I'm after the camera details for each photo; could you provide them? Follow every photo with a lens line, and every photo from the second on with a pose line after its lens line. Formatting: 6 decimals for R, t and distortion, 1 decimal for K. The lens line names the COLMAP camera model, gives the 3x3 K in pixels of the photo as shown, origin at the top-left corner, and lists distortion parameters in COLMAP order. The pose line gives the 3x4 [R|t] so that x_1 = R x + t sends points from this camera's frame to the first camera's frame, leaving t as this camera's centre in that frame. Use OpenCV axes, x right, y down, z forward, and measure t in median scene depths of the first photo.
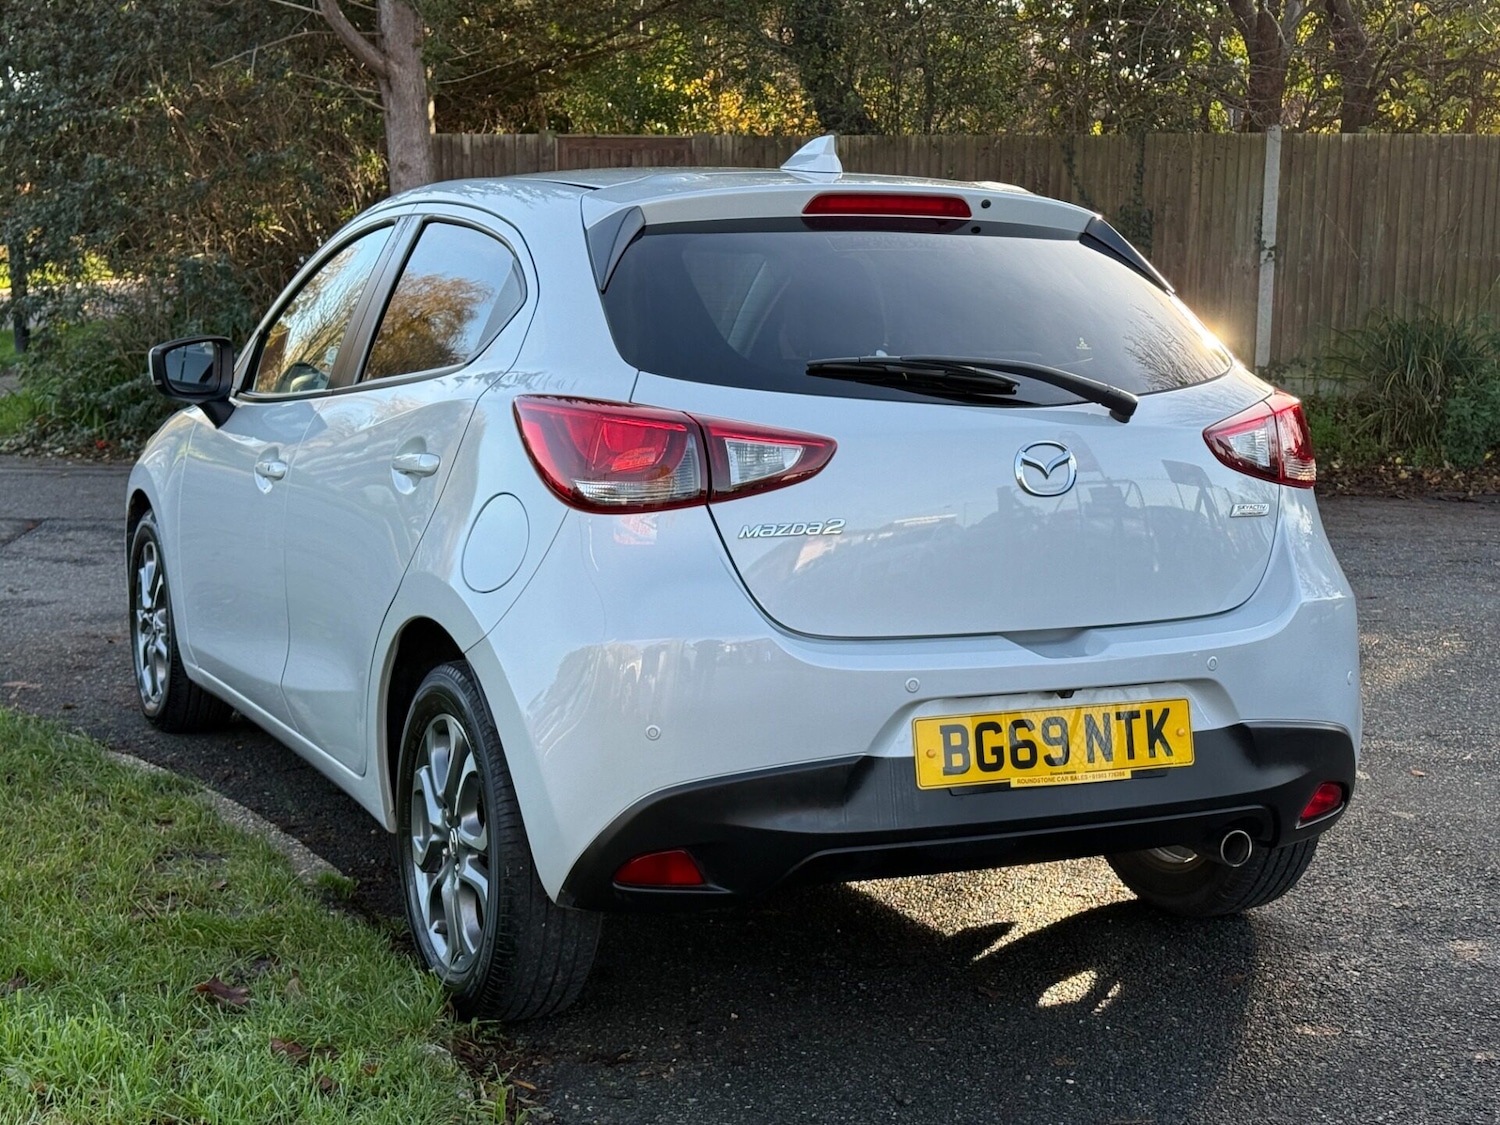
lens RADIAL K [[2205.2, 0, 750.0], [0, 2205.2, 562.5], [0, 0, 1]] dist [0.168459, -0.202851]
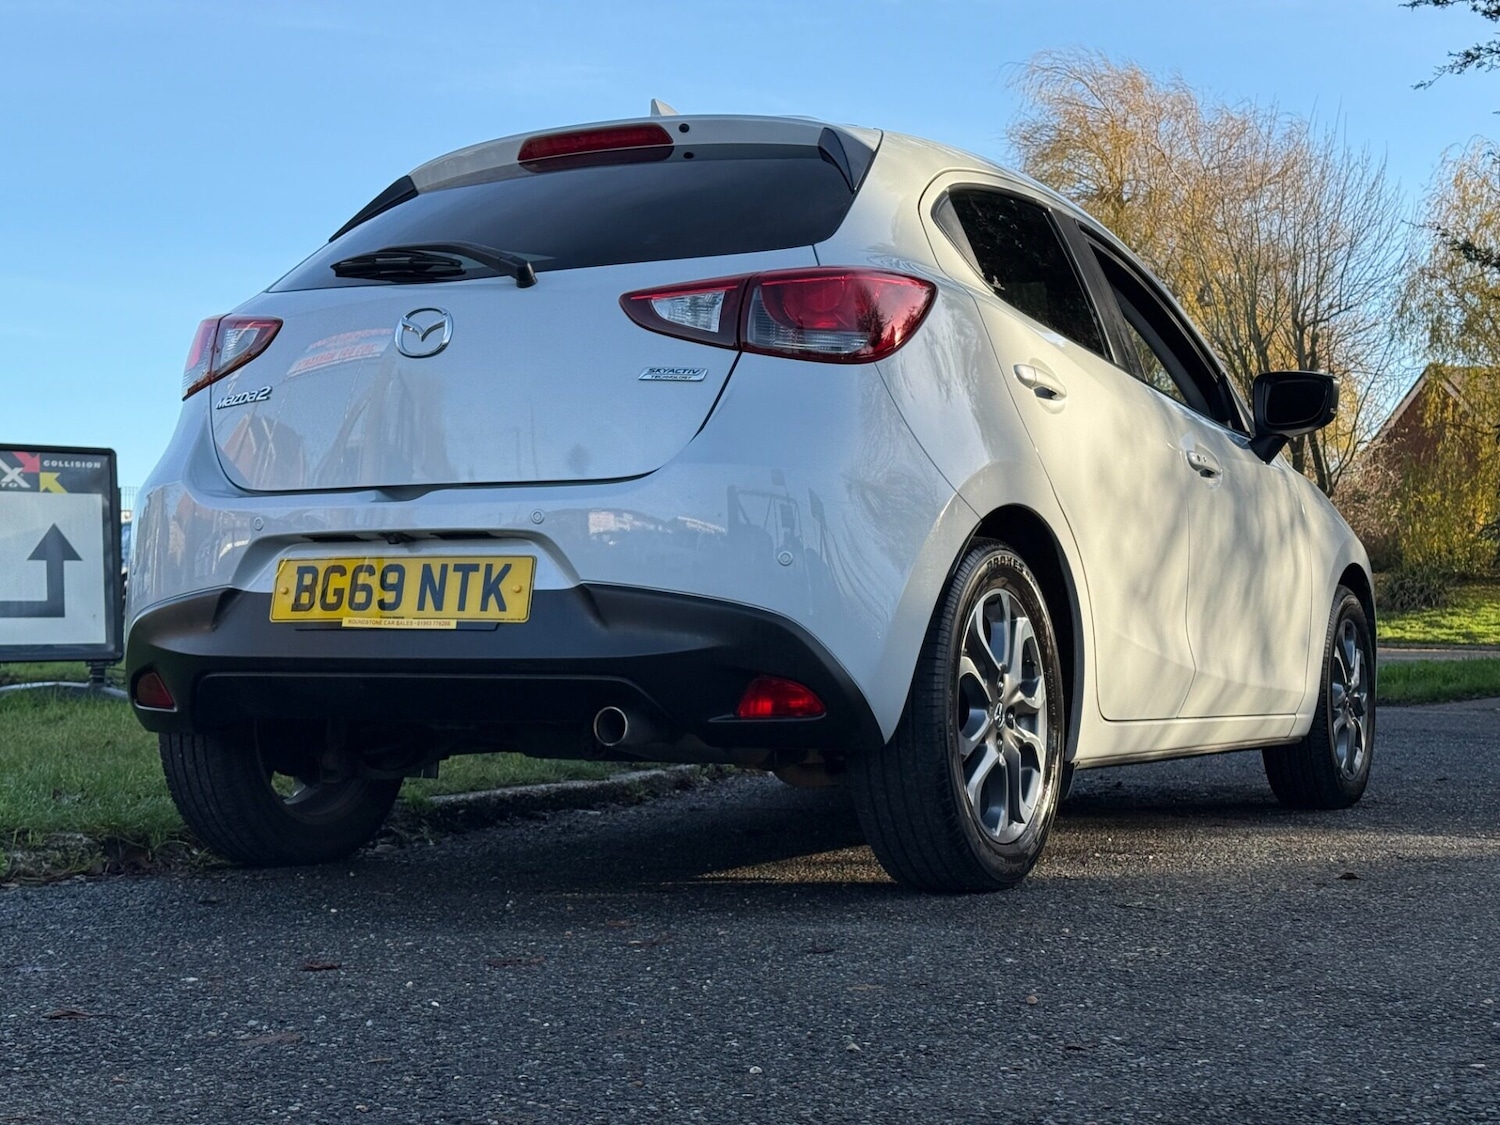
lens RADIAL K [[2205.2, 0, 750.0], [0, 2205.2, 562.5], [0, 0, 1]] dist [0.168459, -0.202851]
pose [[0.603646, -0.038145, -0.796340, 1.034827], [-0.097636, 0.987799, -0.121327, 0.173643], [0.791251, 0.150990, 0.592557, 0.504041]]
